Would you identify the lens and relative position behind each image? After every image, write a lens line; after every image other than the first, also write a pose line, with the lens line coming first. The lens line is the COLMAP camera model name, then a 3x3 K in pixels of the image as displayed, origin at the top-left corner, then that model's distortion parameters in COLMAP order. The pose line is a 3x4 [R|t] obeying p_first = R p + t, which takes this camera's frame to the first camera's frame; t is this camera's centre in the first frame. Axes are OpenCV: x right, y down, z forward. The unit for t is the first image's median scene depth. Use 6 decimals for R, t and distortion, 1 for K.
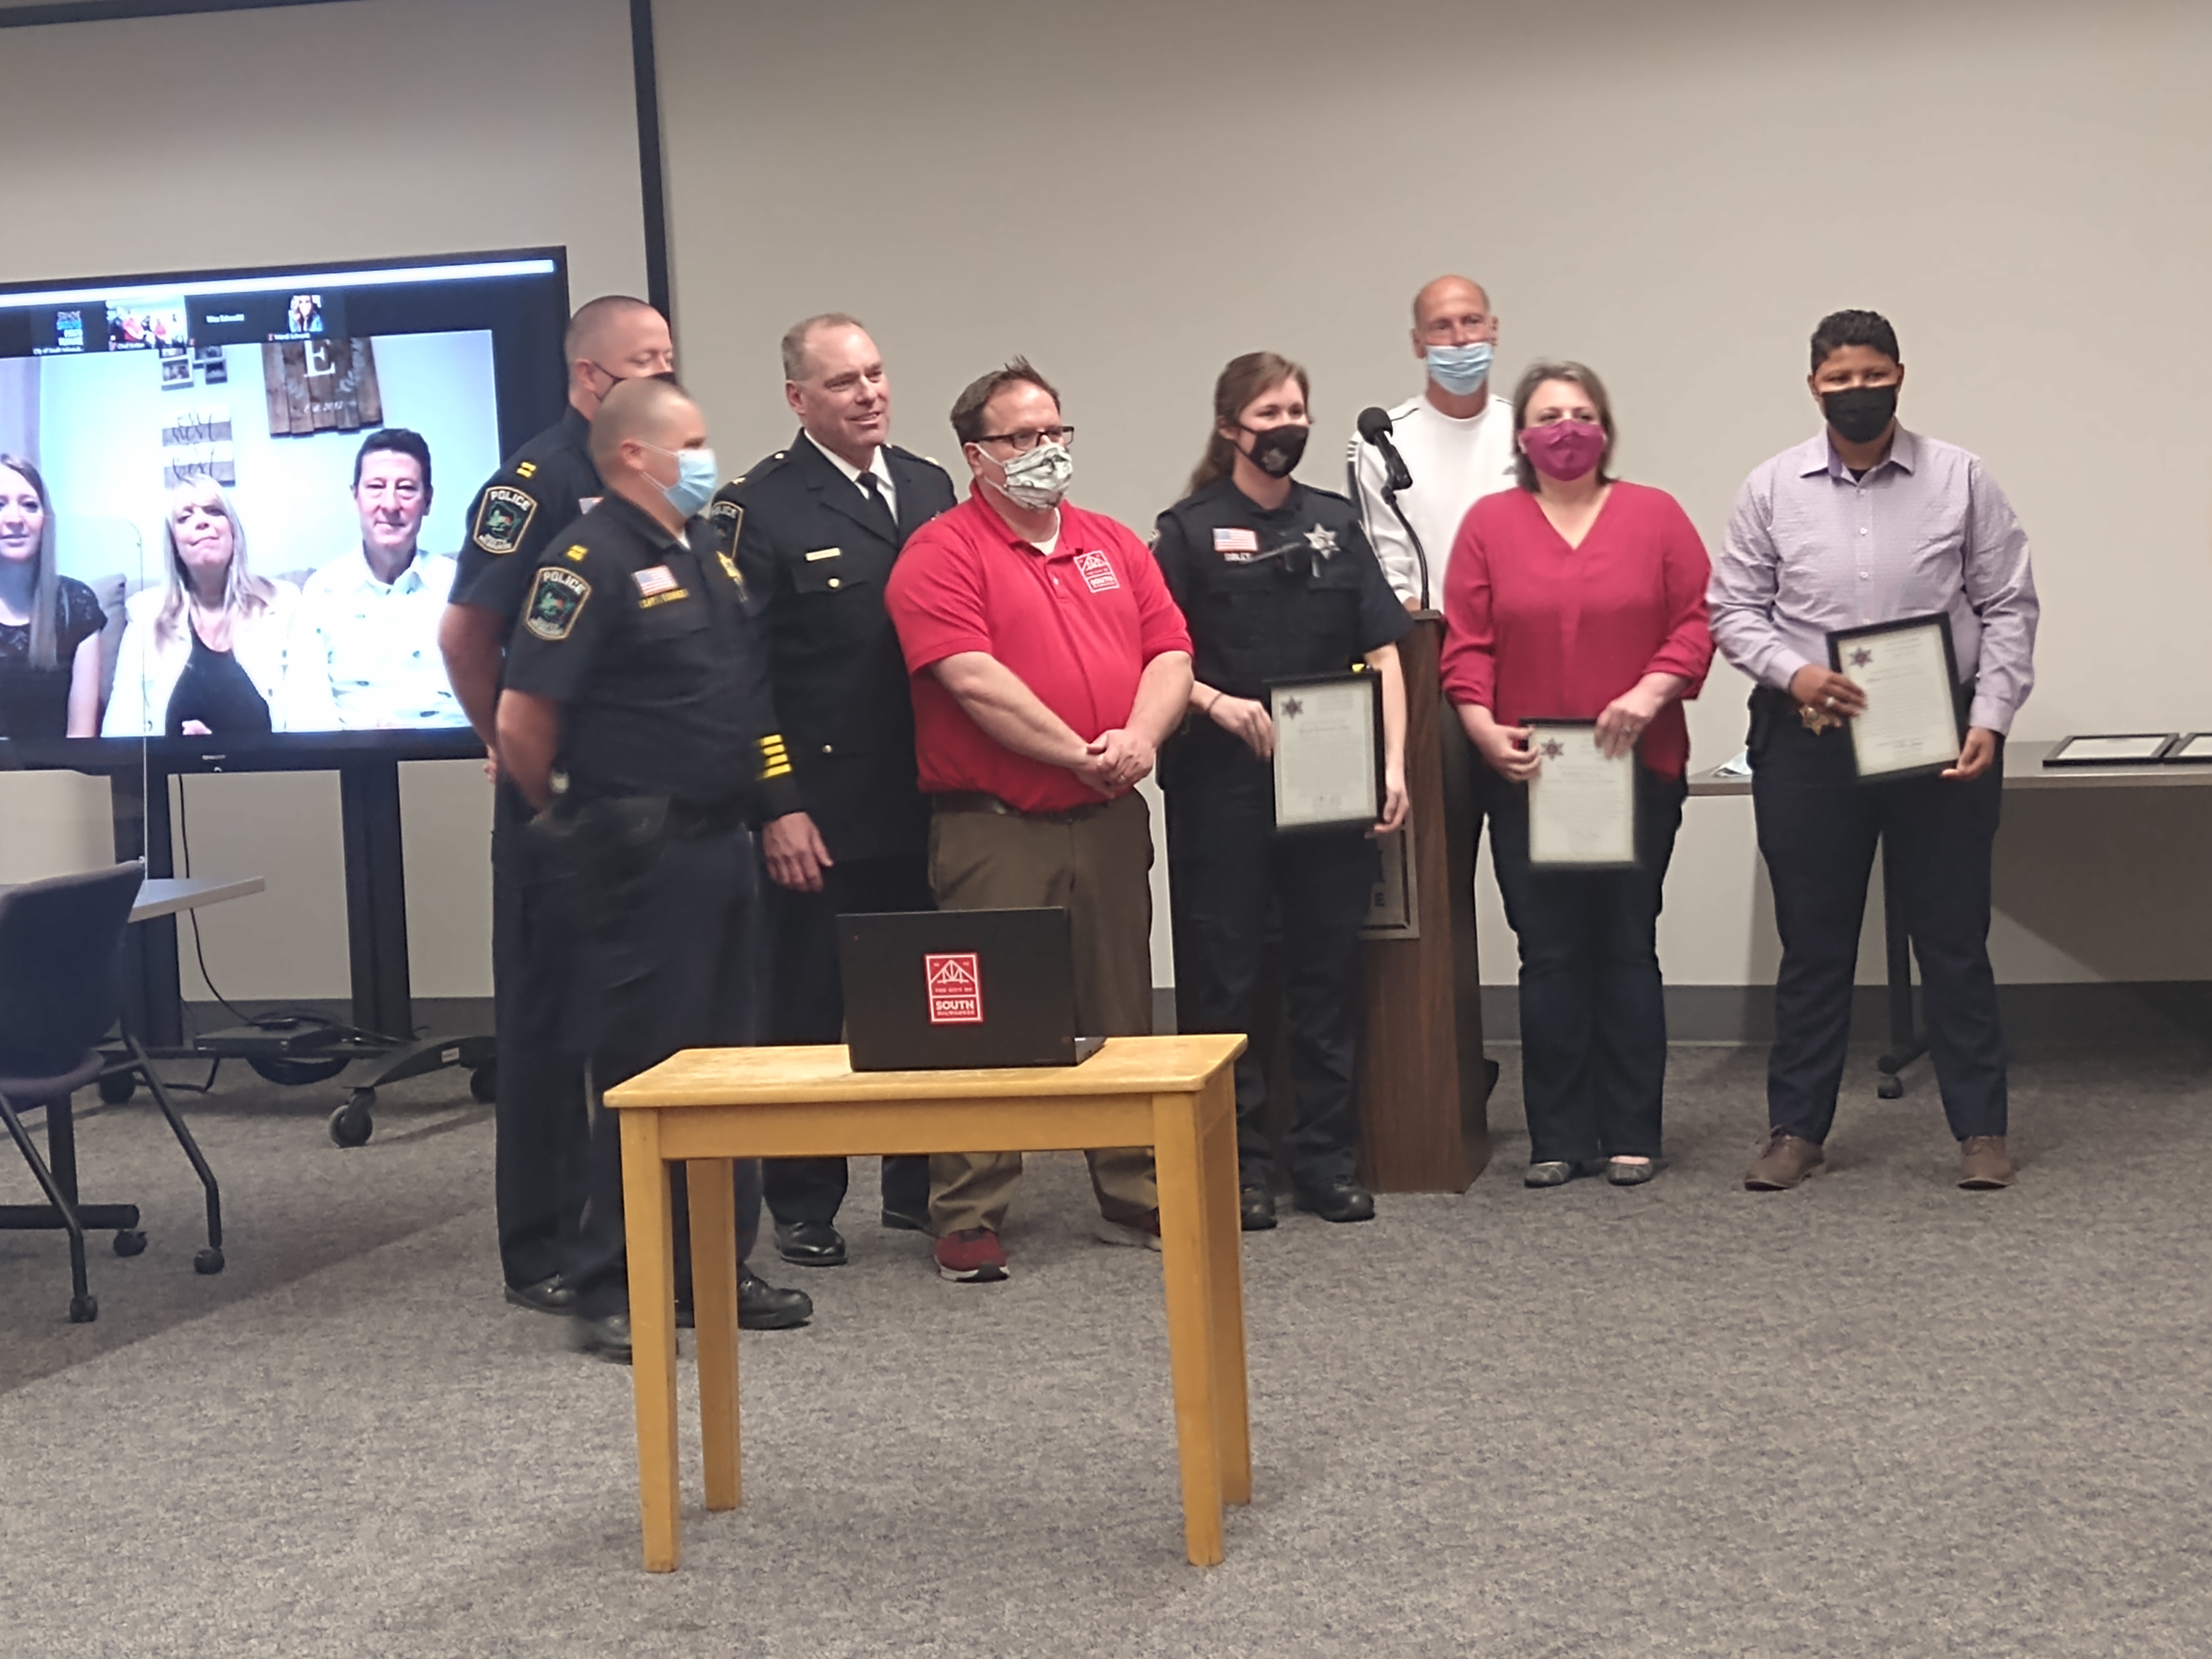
lens RADIAL K [[4845.2, 0, 1106.0], [0, 4845.2, 829.5], [0, 0, 1]] dist [0.265418, -1.117547]
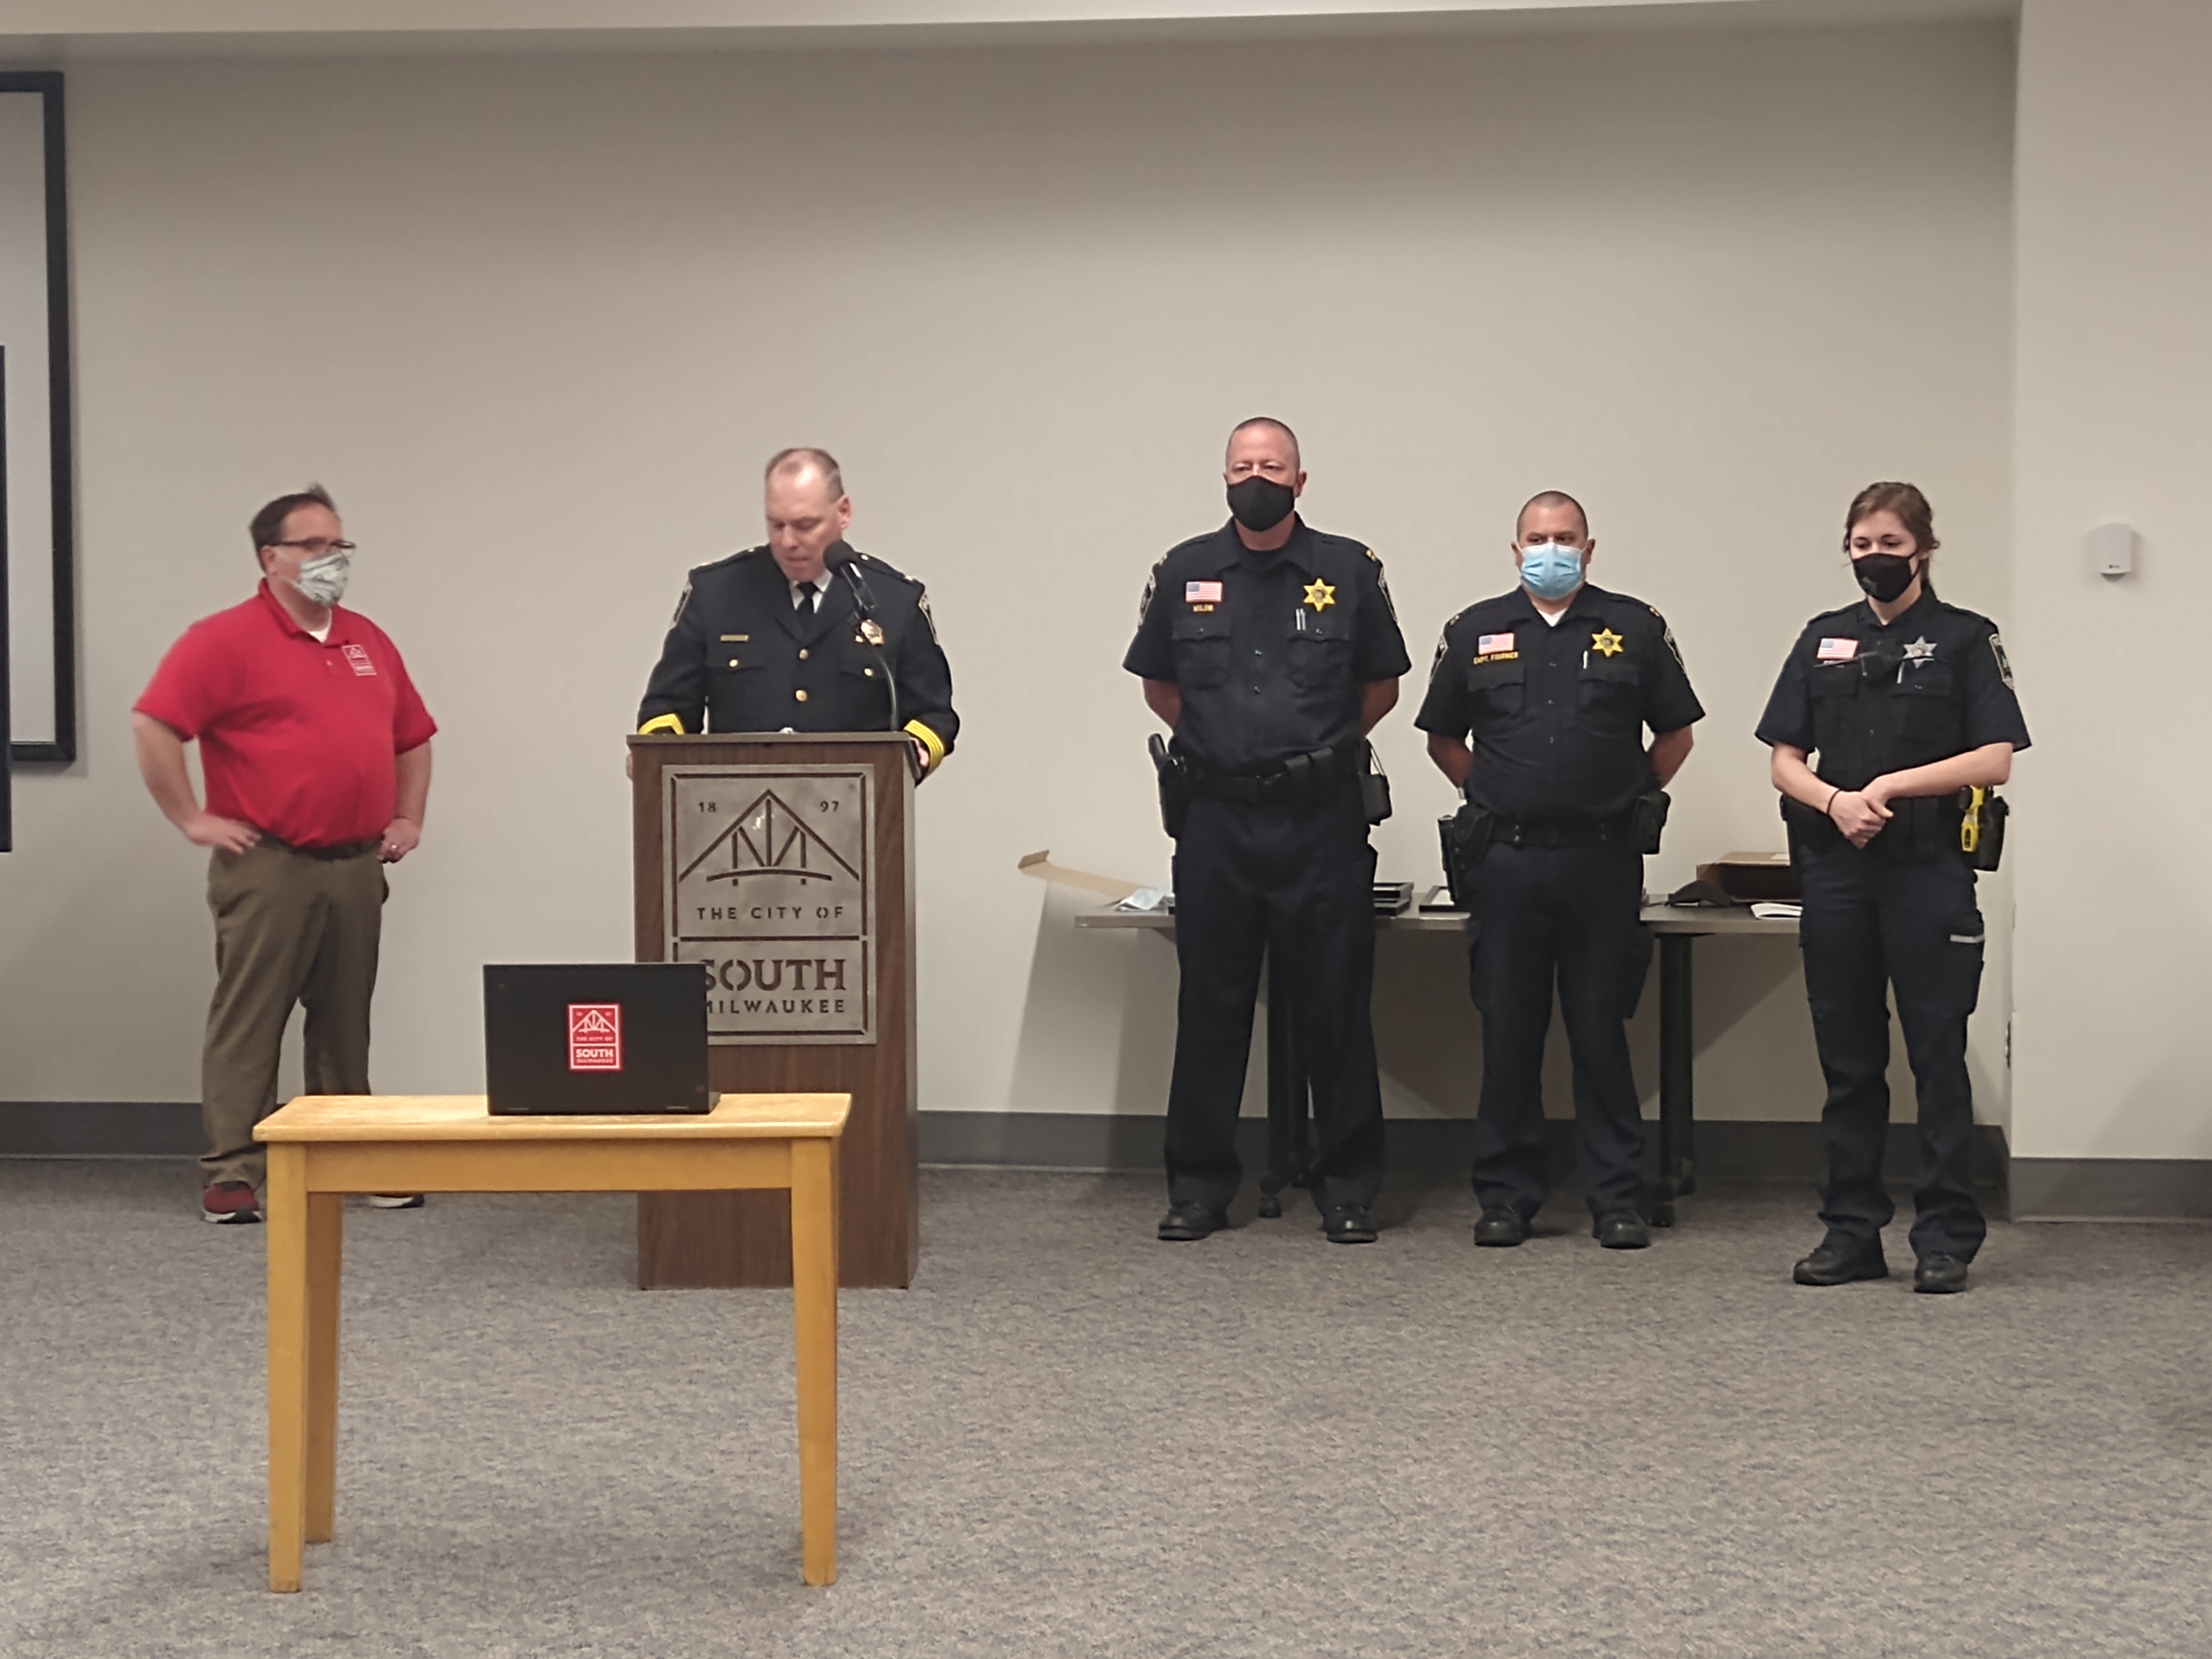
lens RADIAL K [[4845.2, 0, 1106.0], [0, 4845.2, 829.5], [0, 0, 1]] dist [0.265418, -1.117547]
pose [[0.979527, 0.041673, 0.196954, -0.127164], [-0.032492, 0.998239, -0.049621, 0.035018], [-0.198675, 0.042206, 0.979156, -0.057310]]
